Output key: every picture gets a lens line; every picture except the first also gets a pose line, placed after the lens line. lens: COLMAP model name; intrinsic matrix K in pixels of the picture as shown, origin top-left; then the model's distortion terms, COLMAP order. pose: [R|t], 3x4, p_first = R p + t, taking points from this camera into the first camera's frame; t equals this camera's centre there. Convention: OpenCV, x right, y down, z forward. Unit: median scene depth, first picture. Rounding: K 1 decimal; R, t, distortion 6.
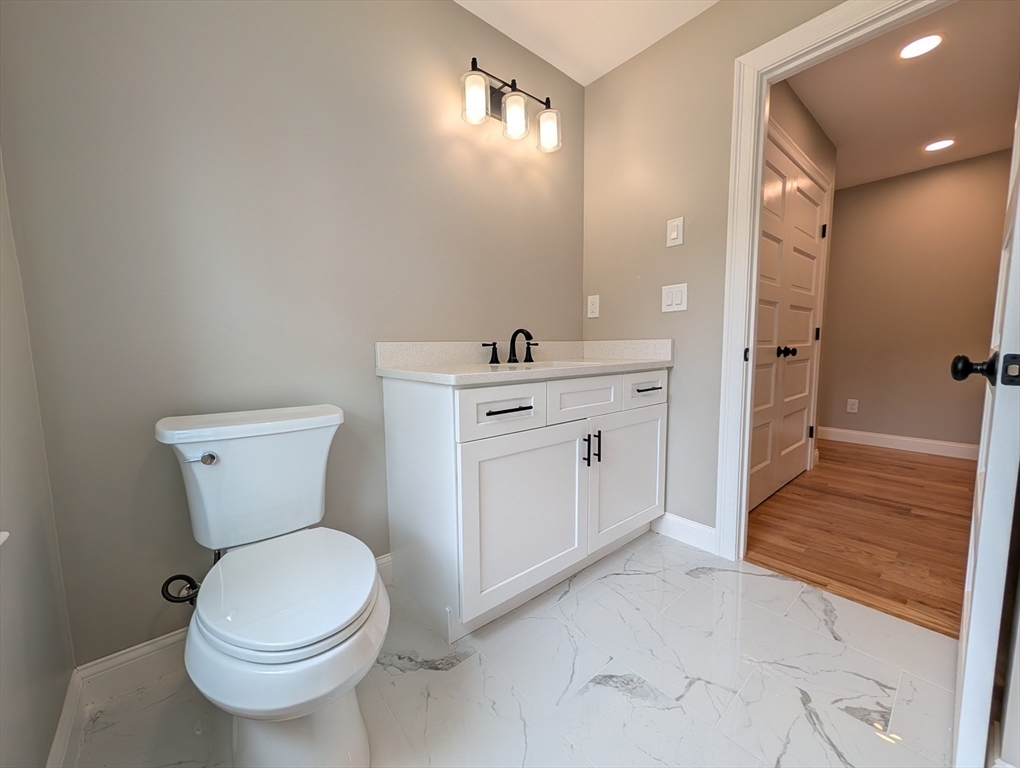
lens RADIAL K [[394.3, 0, 509.9], [0, 394.3, 383.2], [0, 0, 1]] dist [0.001255, 0.000277]
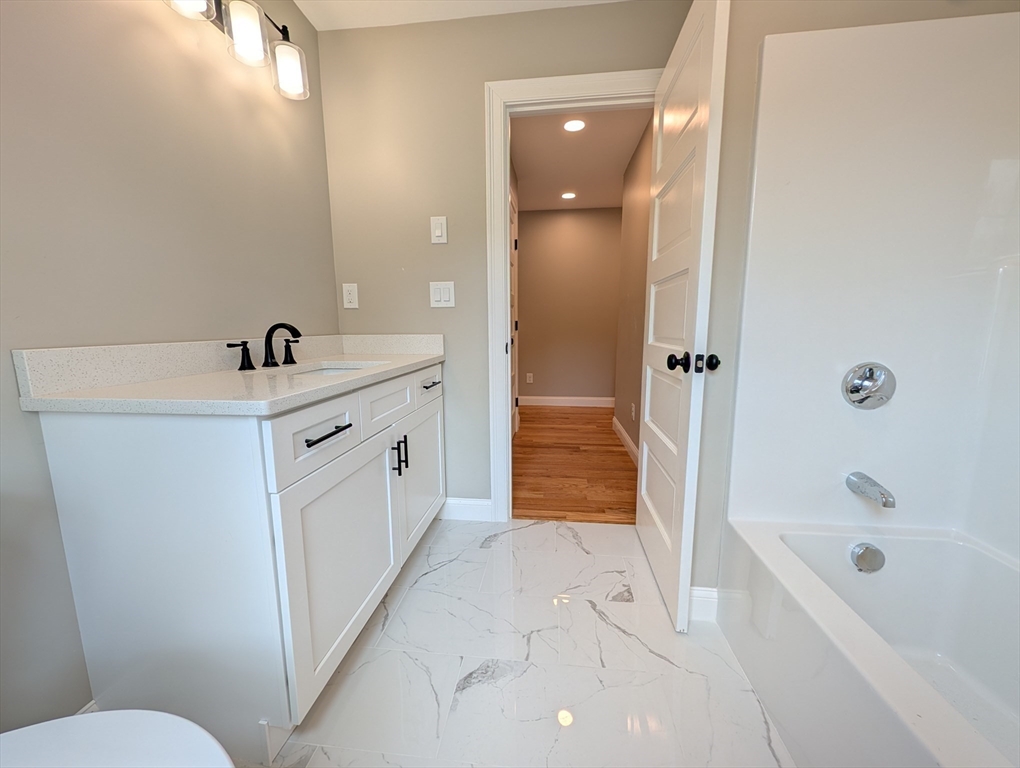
lens RADIAL K [[394.3, 0, 511.2], [0, 394.3, 383.7], [0, 0, 1]] dist [0.001255, 0.000277]
pose [[0.729790, -0.093426, 0.677257, -0.183393], [0.062389, 0.995586, 0.070110, -0.045290], [-0.680818, -0.008912, 0.732398, 0.119697]]
